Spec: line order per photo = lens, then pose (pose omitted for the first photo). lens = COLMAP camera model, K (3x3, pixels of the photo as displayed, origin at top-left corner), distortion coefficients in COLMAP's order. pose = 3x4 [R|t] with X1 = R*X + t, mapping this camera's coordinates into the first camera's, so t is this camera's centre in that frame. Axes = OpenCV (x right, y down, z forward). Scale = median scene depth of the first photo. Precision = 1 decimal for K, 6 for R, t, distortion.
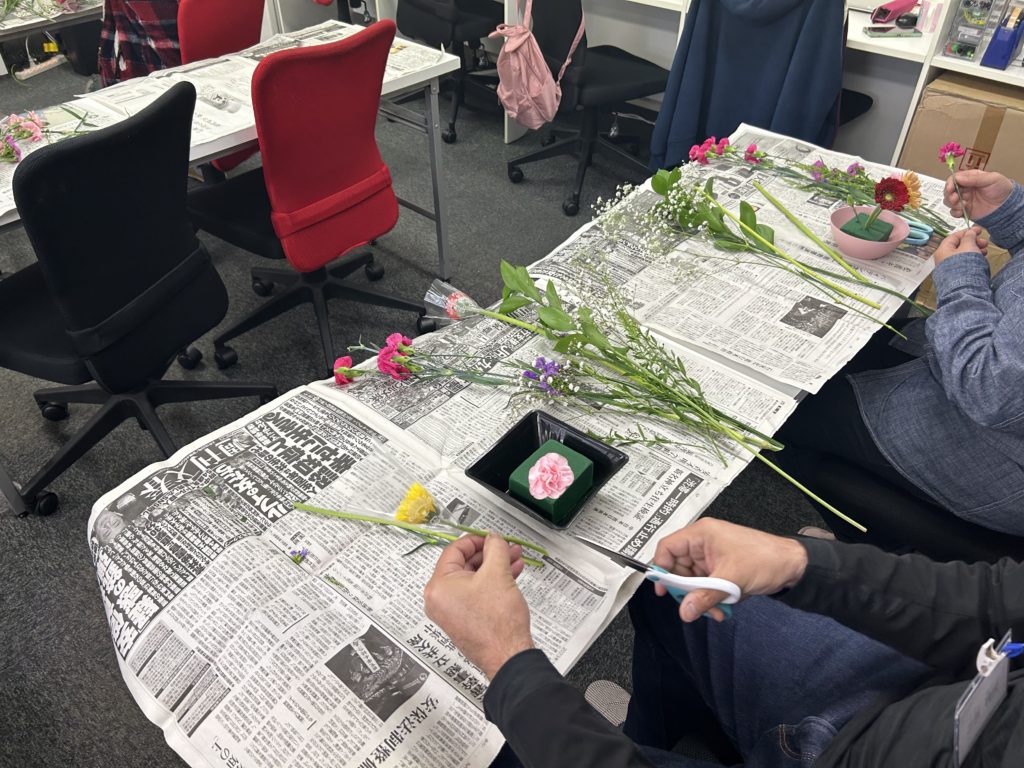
lens RADIAL K [[767.1, 0, 512.0], [0, 767.1, 384.0], [0, 0, 1]] dist [-0.000689, -0.000890]
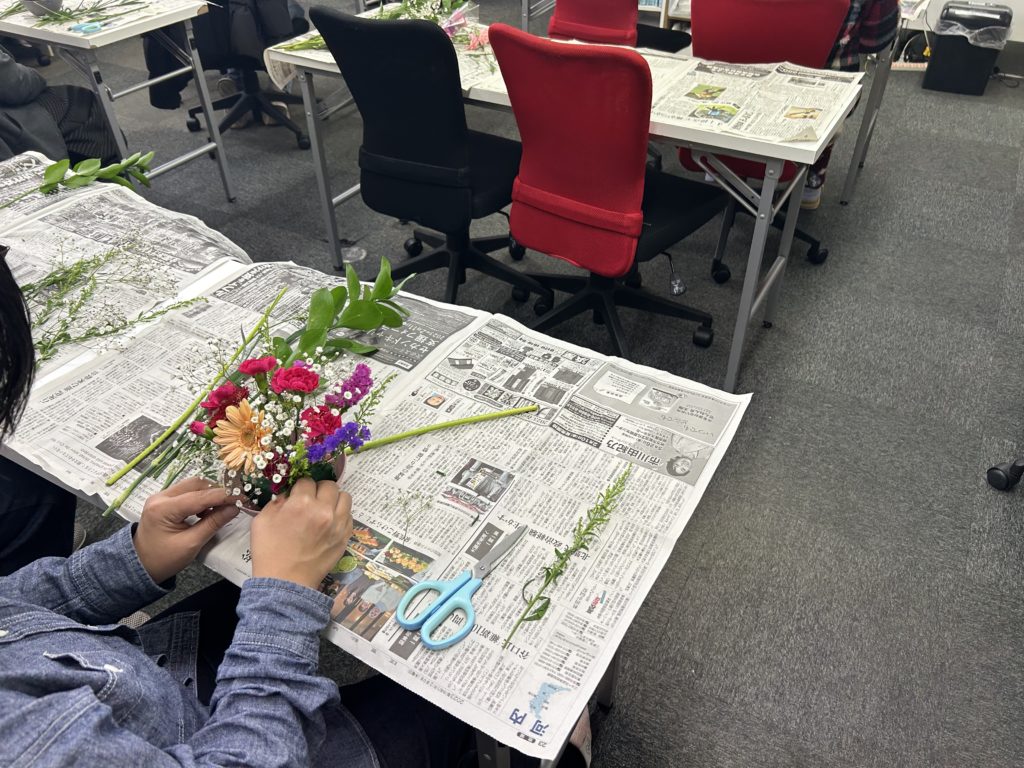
lens RADIAL K [[767.1, 0, 512.0], [0, 767.1, 384.0], [0, 0, 1]] dist [-0.000689, -0.000890]
pose [[0.175750, 0.614872, -0.768795, 0.610172], [-0.618308, 0.676639, 0.399819, -0.403359], [0.766034, 0.405083, 0.499099, 0.516596]]
